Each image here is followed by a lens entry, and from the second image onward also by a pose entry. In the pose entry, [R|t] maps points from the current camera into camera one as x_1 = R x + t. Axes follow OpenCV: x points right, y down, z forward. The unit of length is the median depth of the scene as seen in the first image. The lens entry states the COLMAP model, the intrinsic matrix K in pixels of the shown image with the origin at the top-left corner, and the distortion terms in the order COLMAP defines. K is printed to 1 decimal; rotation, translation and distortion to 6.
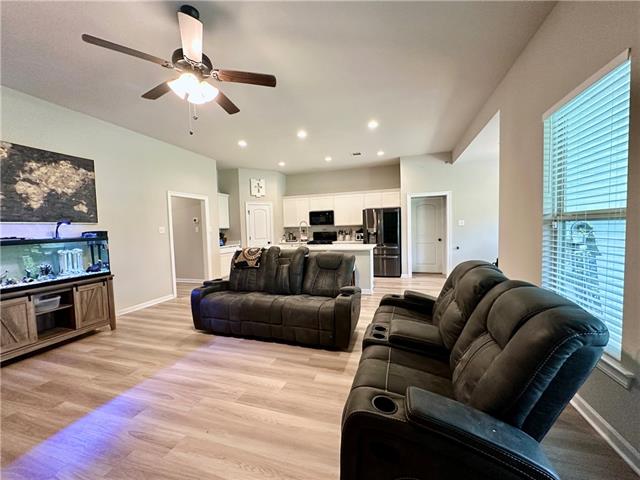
lens RADIAL K [[256.6, 0, 320.0], [0, 256.6, 240.0], [0, 0, 1]] dist [0.000308, -0.000059]
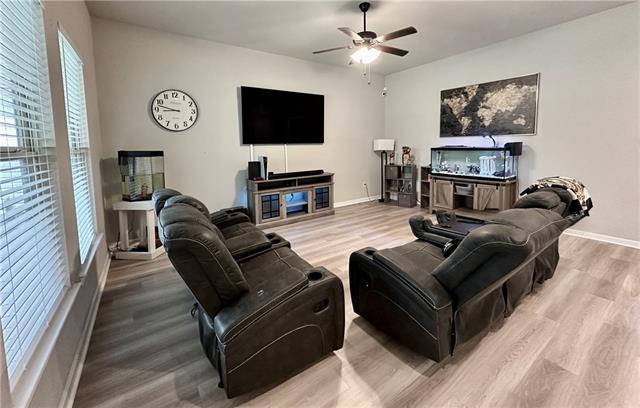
lens RADIAL K [[257.3, 0, 320.7], [0, 257.3, 162.6], [0, 0, 1]] dist [0.000049, 0.000025]
pose [[-0.613768, 0.101514, -0.782933, 0.262873], [0.000080, 0.991707, 0.128521, -0.044729], [0.789487, 0.078820, -0.608686, 0.502929]]
